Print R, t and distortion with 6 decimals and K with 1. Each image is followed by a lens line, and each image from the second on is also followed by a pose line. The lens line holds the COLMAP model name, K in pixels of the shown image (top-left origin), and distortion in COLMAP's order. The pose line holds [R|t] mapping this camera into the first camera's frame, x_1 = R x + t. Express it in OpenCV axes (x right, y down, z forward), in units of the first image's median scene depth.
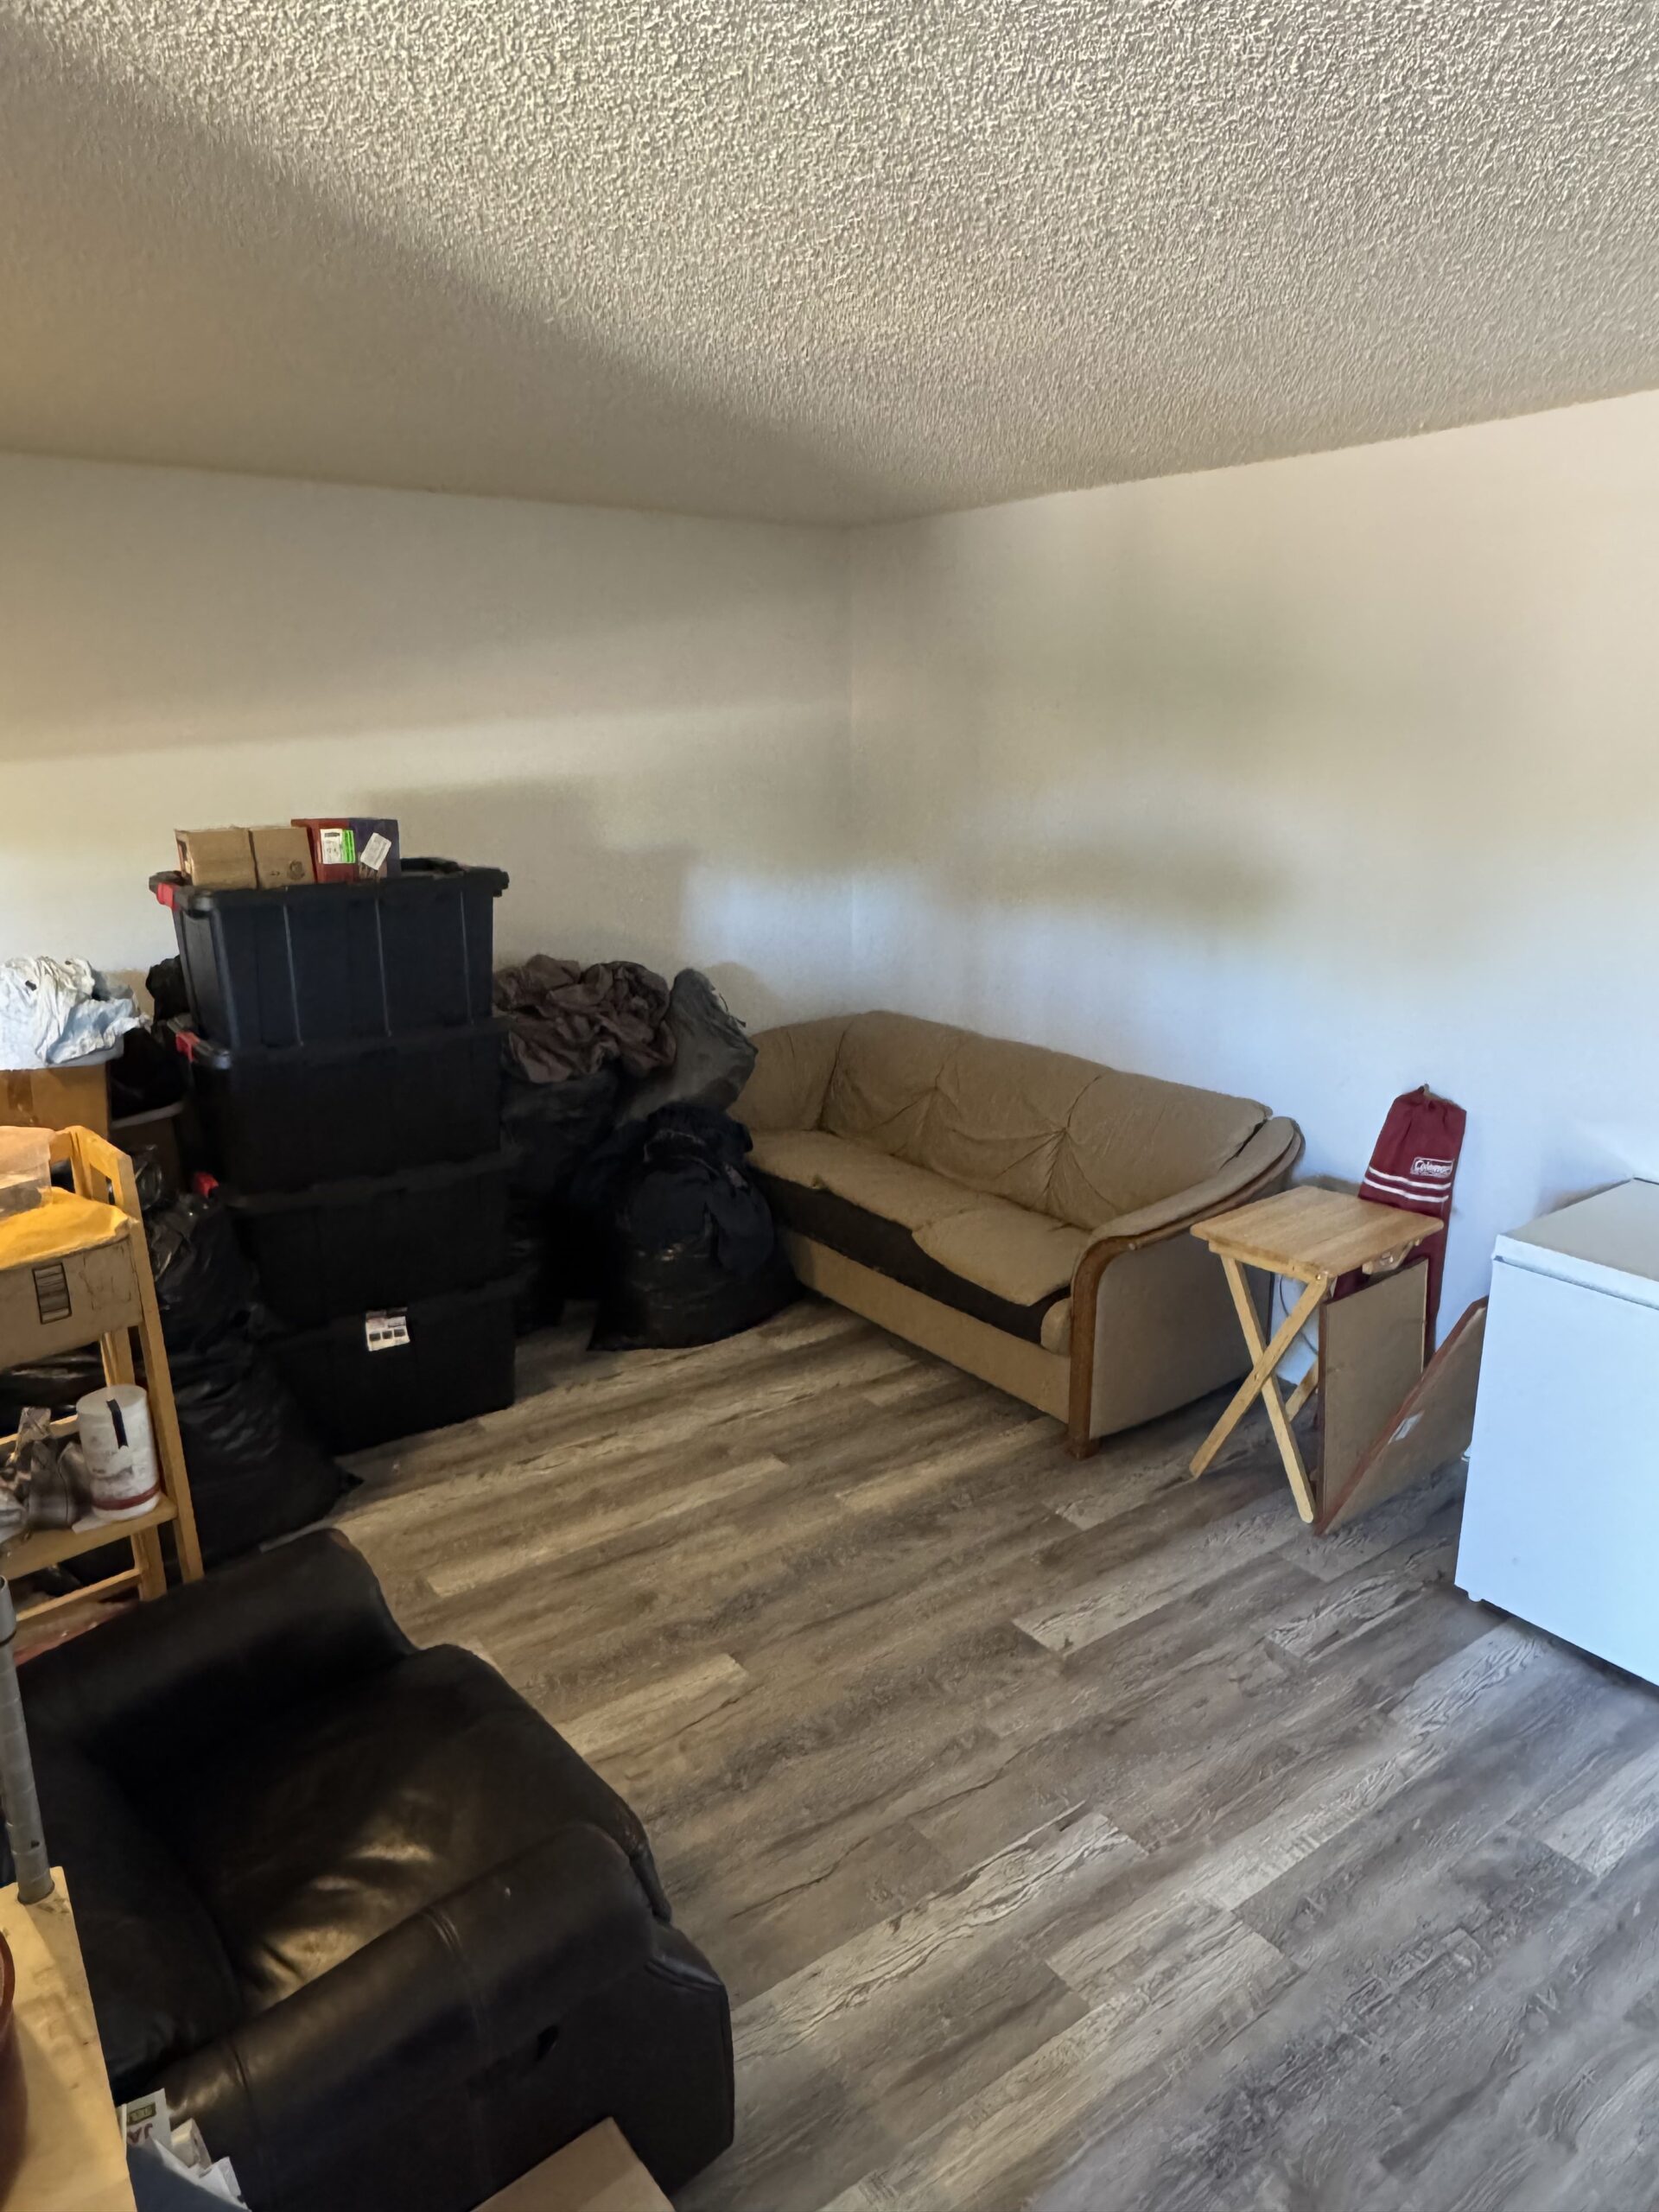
lens RADIAL K [[1437.8, 0, 821.0], [0, 1437.8, 1116.0], [0, 0, 1]] dist [-0.003974, 0.005629]
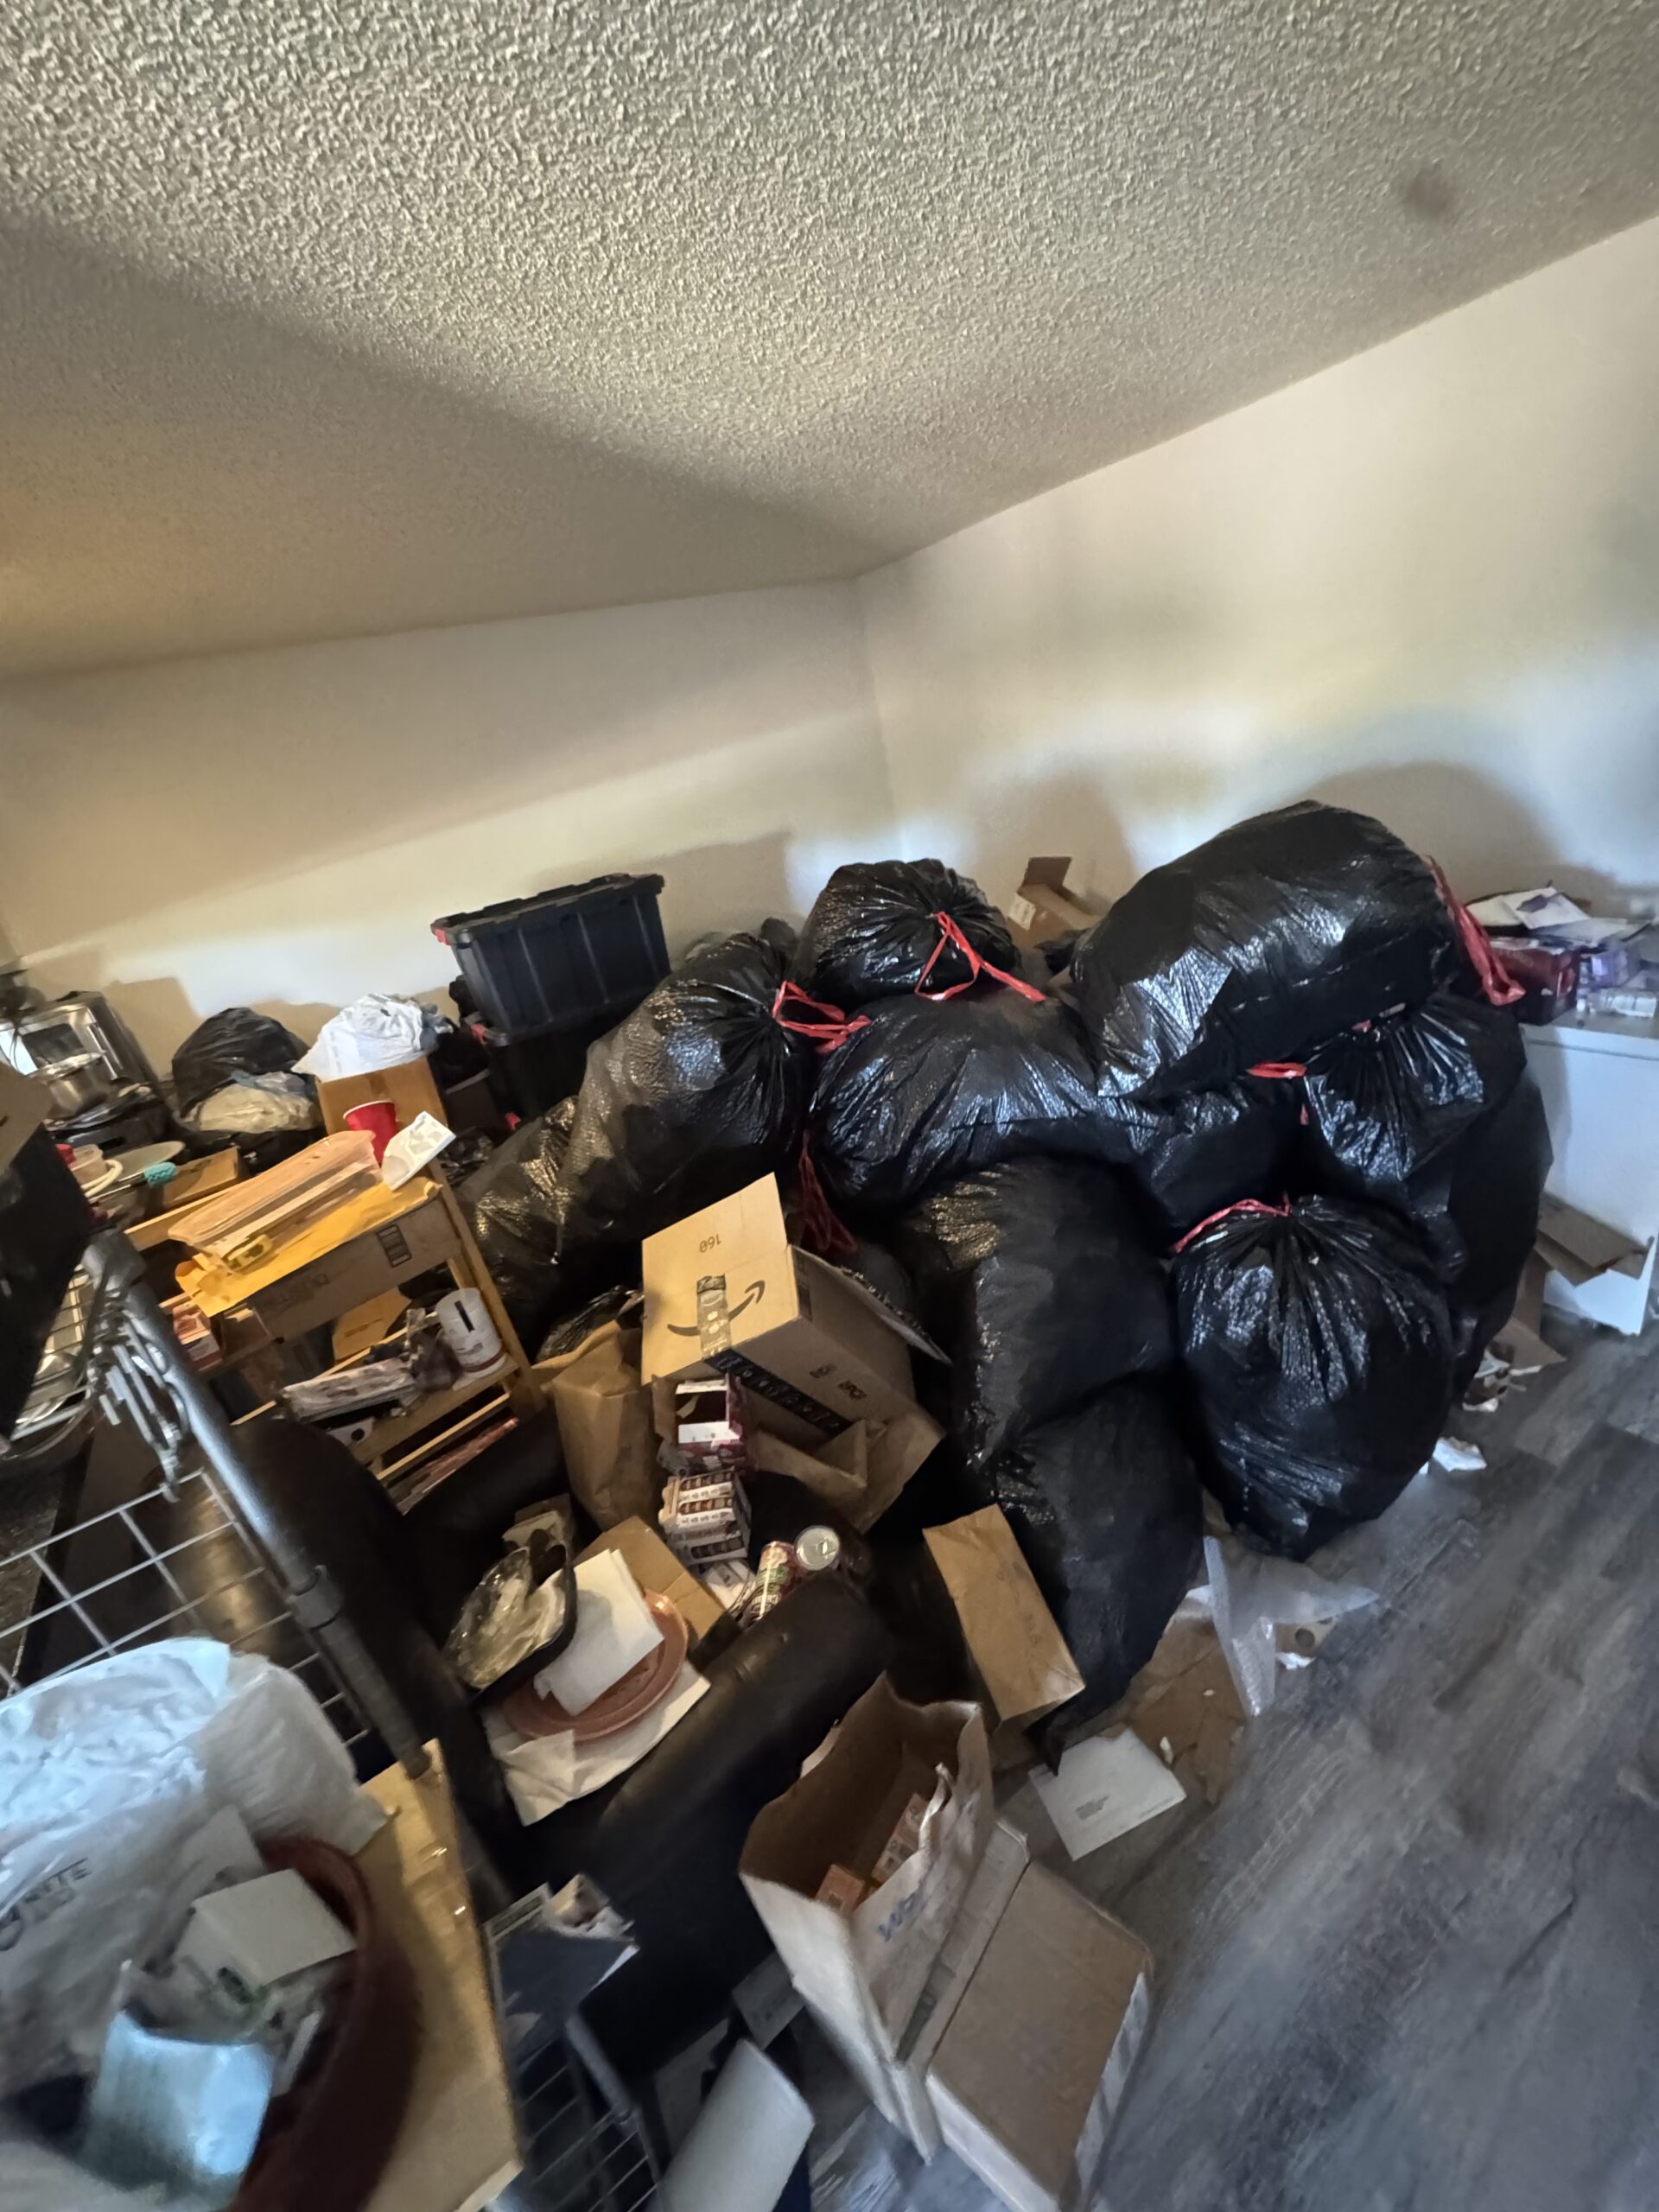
lens RADIAL K [[890.1, 0, 819.2], [0, 890.1, 1109.7], [0, 0, 1]] dist [-0.005089, 0.001033]
pose [[0.980243, -0.162435, -0.112864, -0.002153], [0.176070, 0.976574, 0.123706, -0.047717], [0.090126, -0.141134, 0.985880, 0.212590]]
